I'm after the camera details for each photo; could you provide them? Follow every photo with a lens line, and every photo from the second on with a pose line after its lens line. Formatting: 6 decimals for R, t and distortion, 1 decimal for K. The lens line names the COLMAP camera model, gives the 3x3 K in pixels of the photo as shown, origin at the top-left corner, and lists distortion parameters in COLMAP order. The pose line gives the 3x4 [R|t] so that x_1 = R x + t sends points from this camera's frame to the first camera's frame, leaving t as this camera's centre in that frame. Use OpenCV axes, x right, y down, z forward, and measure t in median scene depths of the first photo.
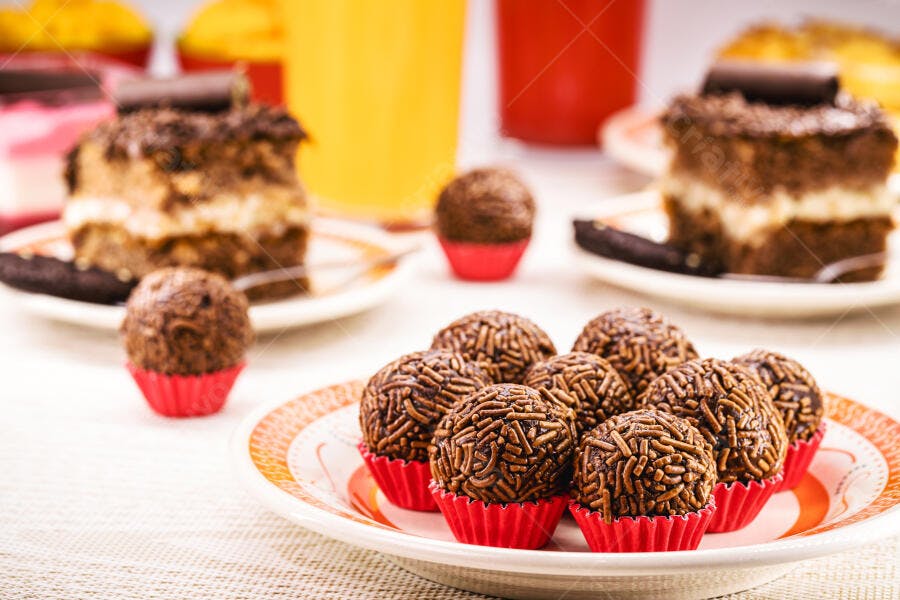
lens RADIAL K [[3007.6, 0, 450.0], [0, 3007.6, 300.0], [0, 0, 1]] dist [0.156826, 2.640809]
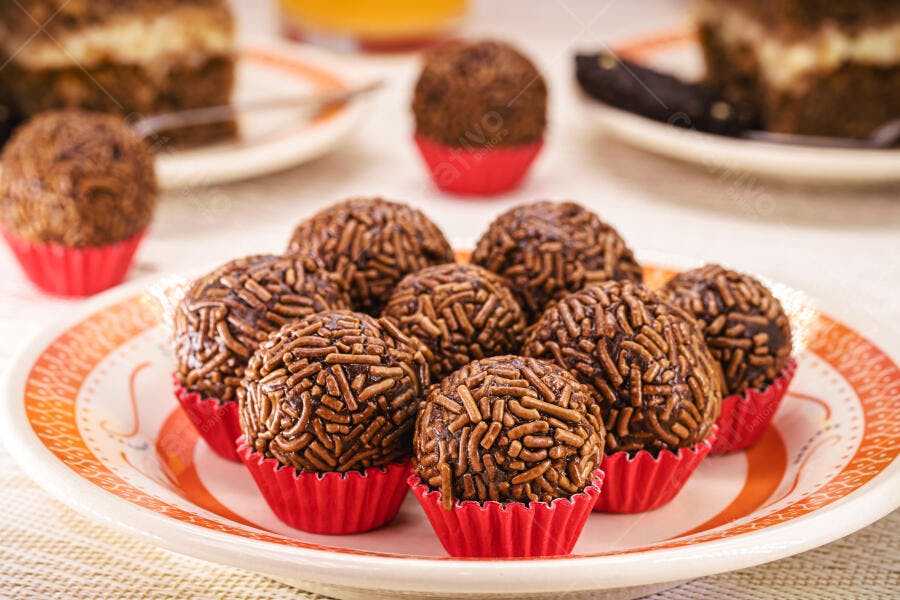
lens RADIAL K [[3007.6, 0, 450.0], [0, 3007.6, 300.0], [0, 0, 1]] dist [0.156826, 2.640809]
pose [[0.988523, 0.039225, -0.145890, 0.154353], [-0.024174, 0.994331, 0.103544, -0.053238], [0.149124, -0.098829, 0.983867, 0.256121]]
